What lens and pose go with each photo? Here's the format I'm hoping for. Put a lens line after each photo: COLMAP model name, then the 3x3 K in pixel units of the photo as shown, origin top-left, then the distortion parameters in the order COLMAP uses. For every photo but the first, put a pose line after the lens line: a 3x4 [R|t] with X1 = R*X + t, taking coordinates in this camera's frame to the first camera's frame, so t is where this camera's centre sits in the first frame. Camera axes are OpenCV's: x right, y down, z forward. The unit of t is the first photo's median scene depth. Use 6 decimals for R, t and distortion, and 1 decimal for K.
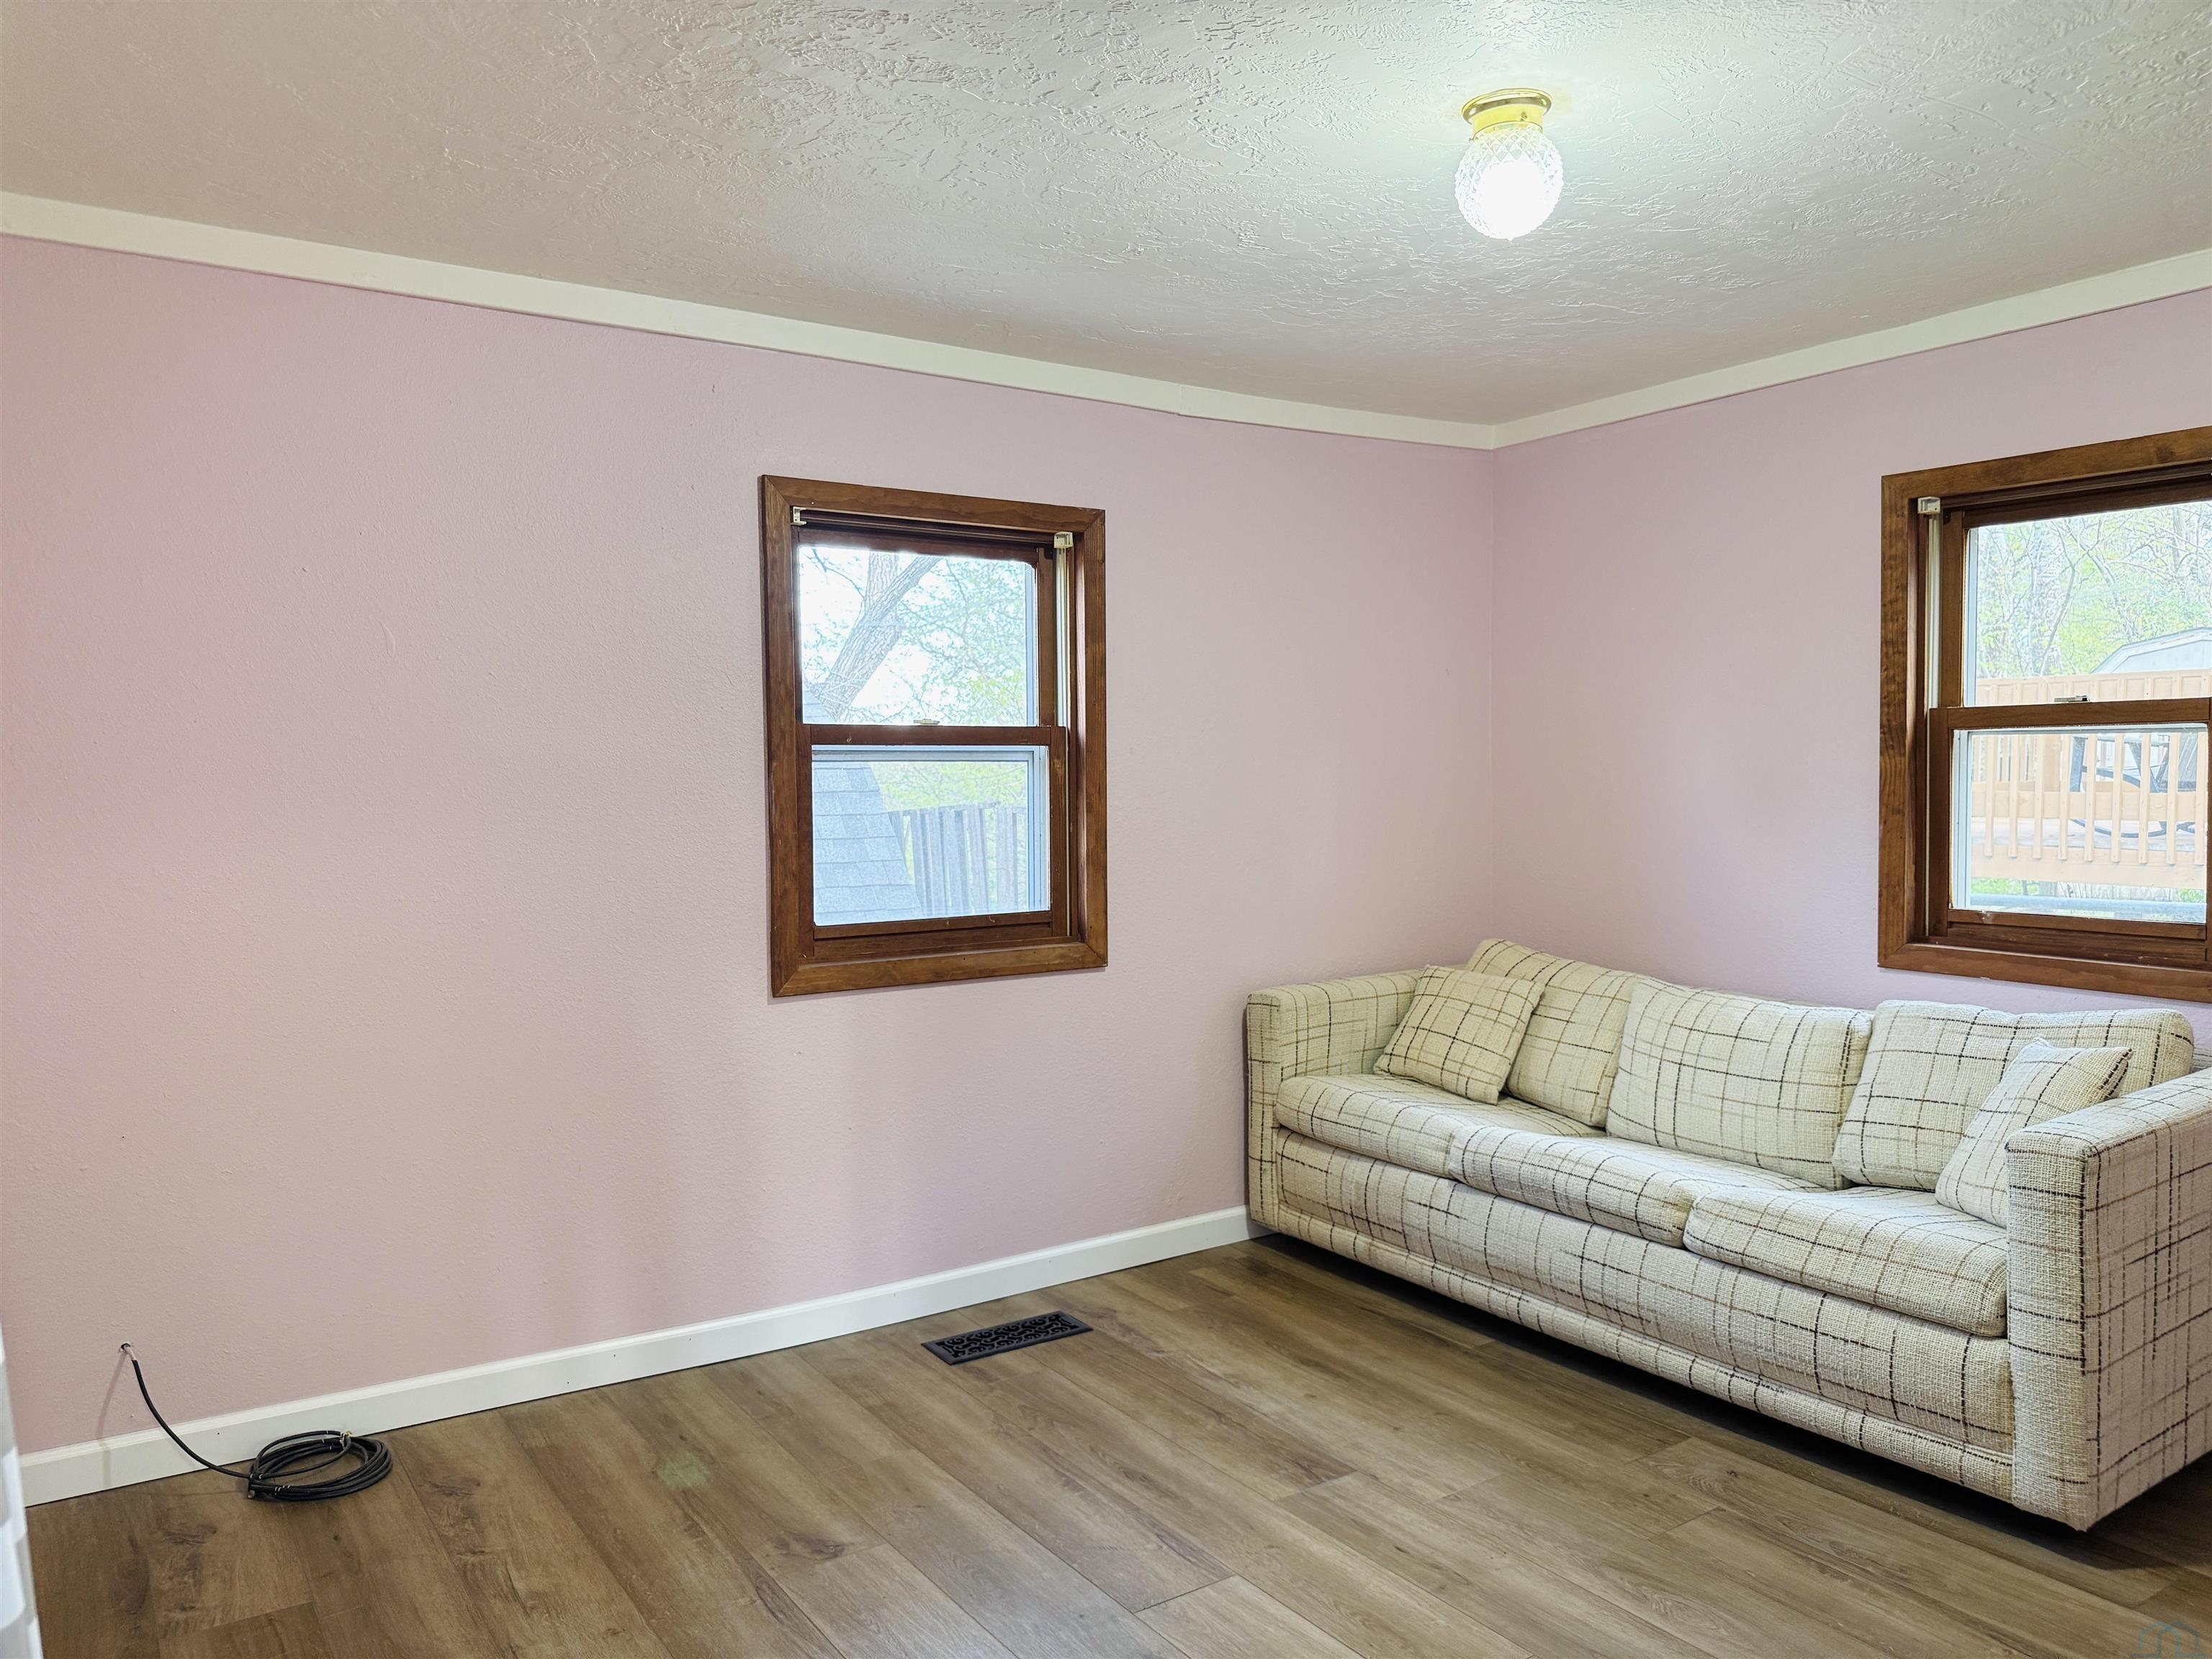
lens RADIAL K [[1598.3, 0, 1095.3], [0, 1598.3, 831.7], [0, 0, 1]] dist [0.081428, -0.099912]
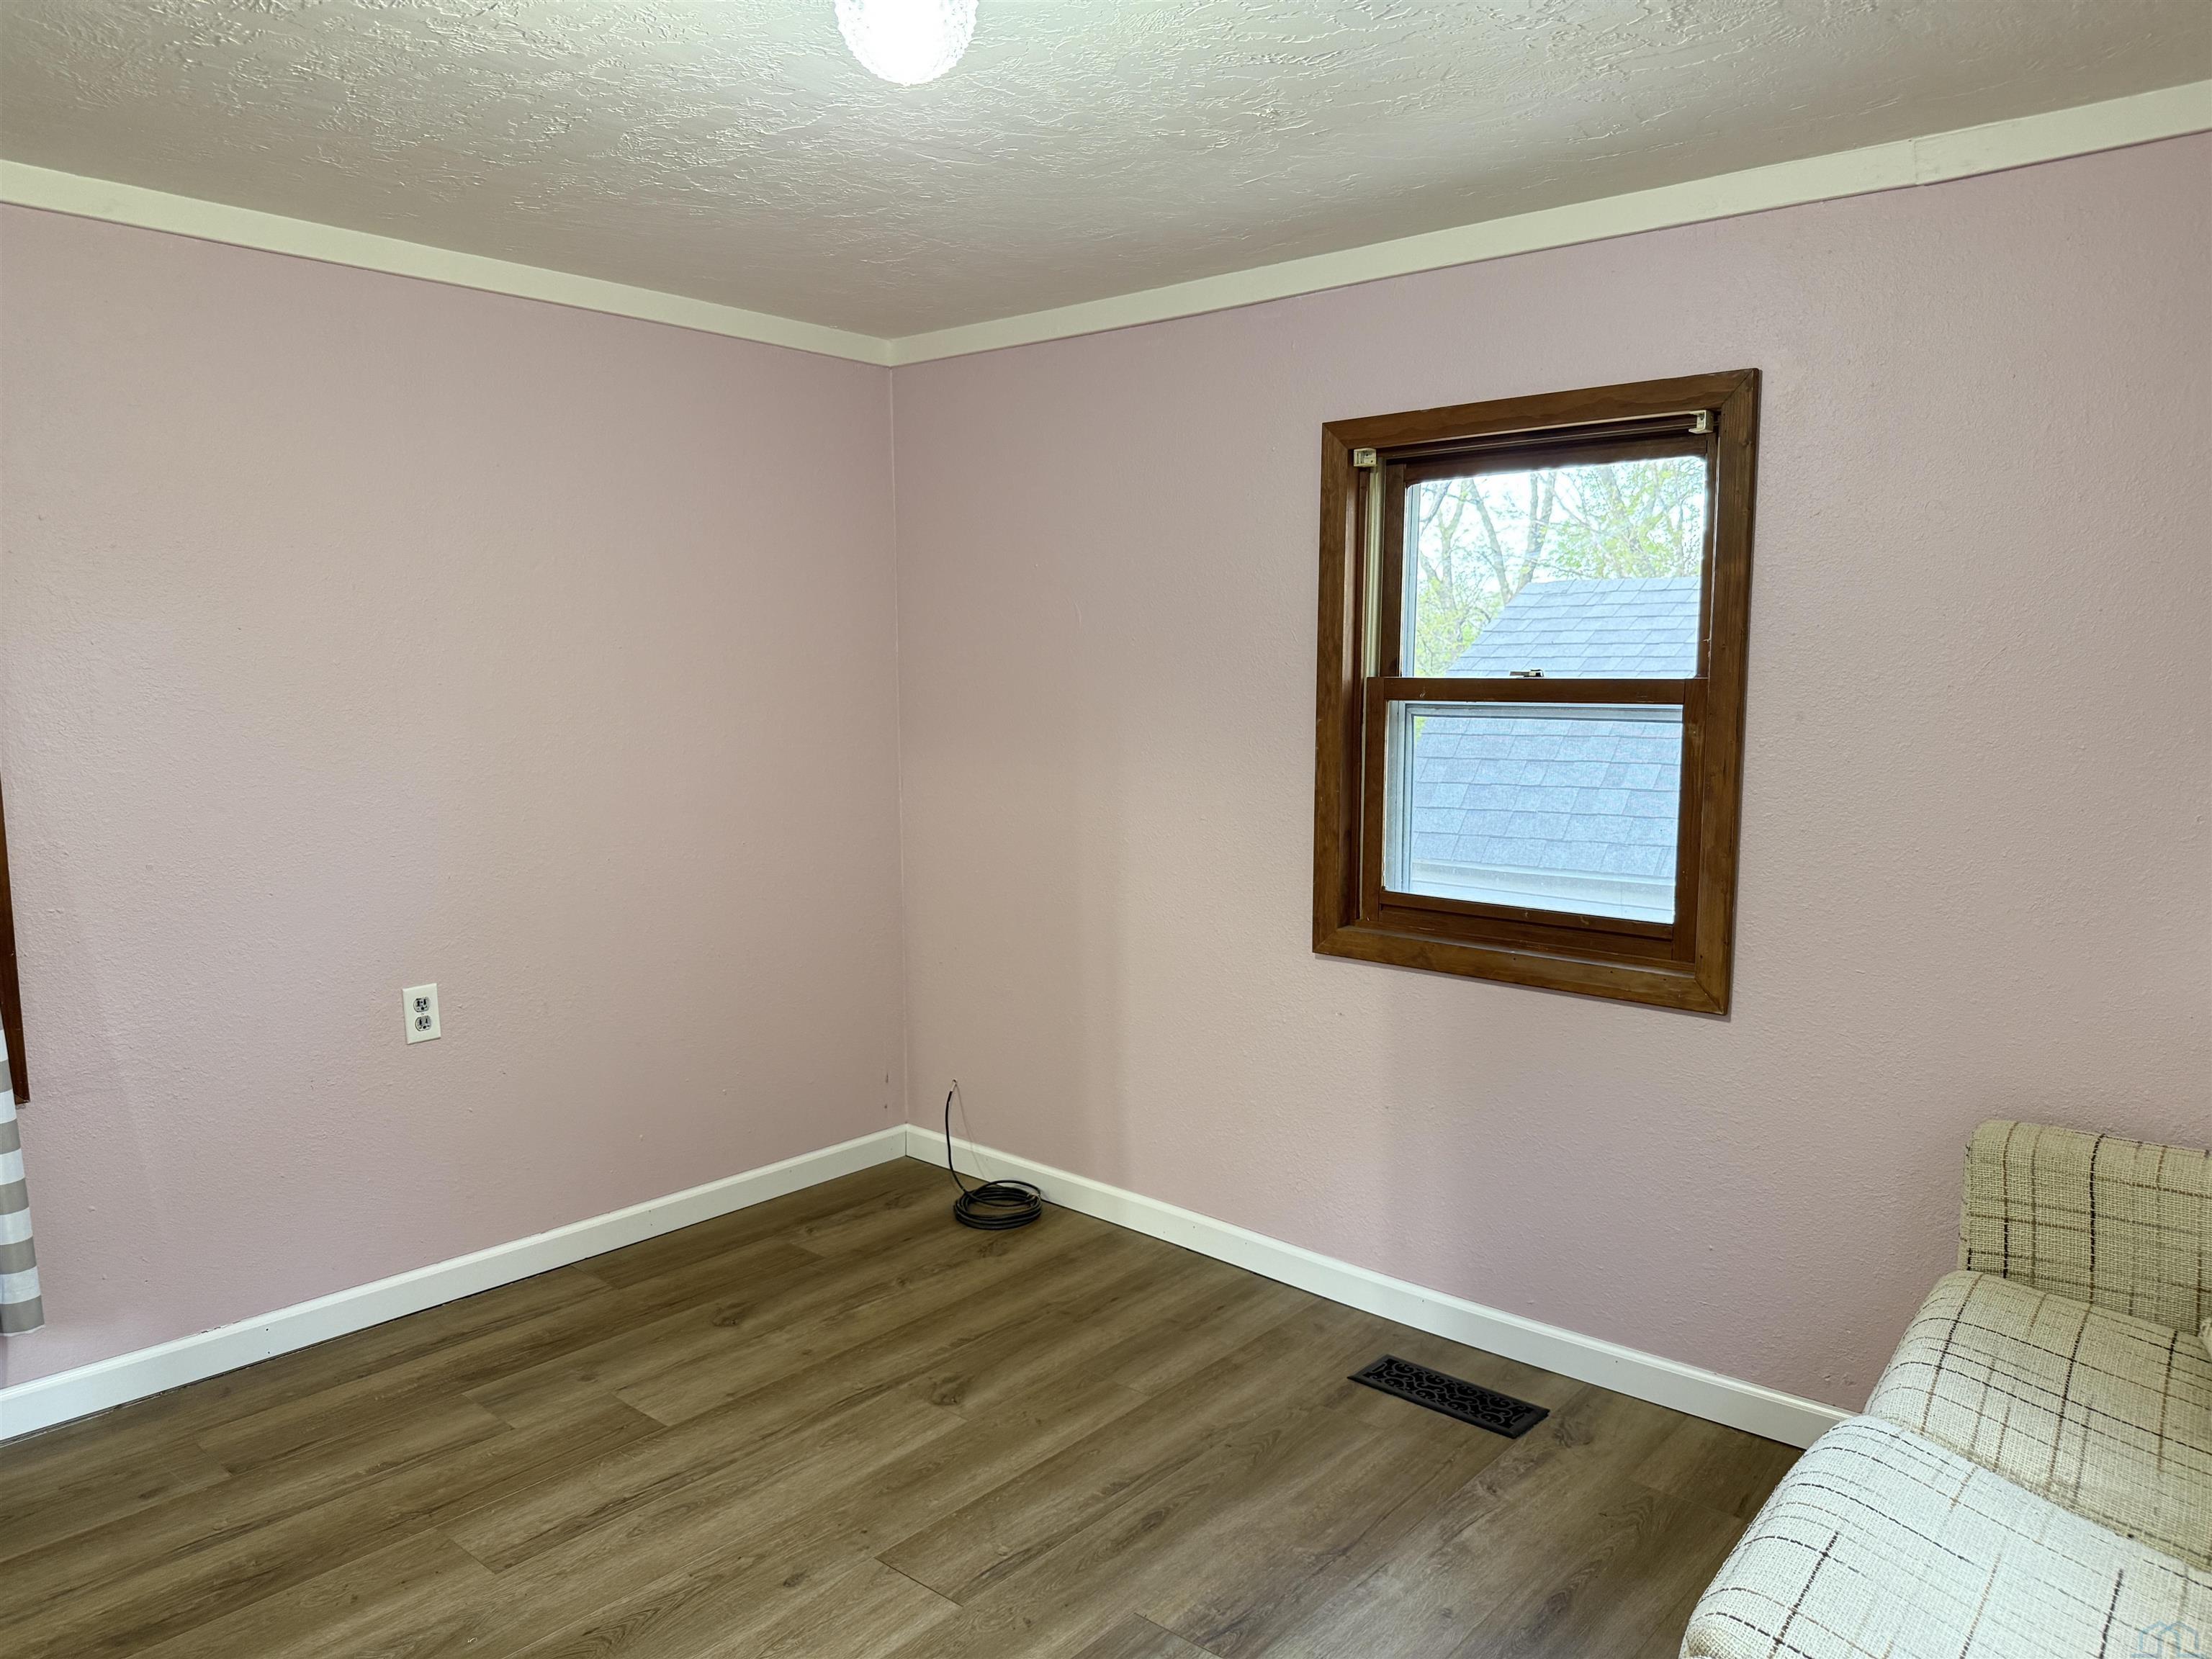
lens RADIAL K [[1598.3, 0, 1095.3], [0, 1598.3, 831.7], [0, 0, 1]] dist [0.081428, -0.099912]
pose [[0.261454, 0.122159, -0.957455, 0.748074], [-0.044763, 0.992426, 0.114397, -0.083531], [0.964178, 0.012949, 0.264942, 0.630921]]
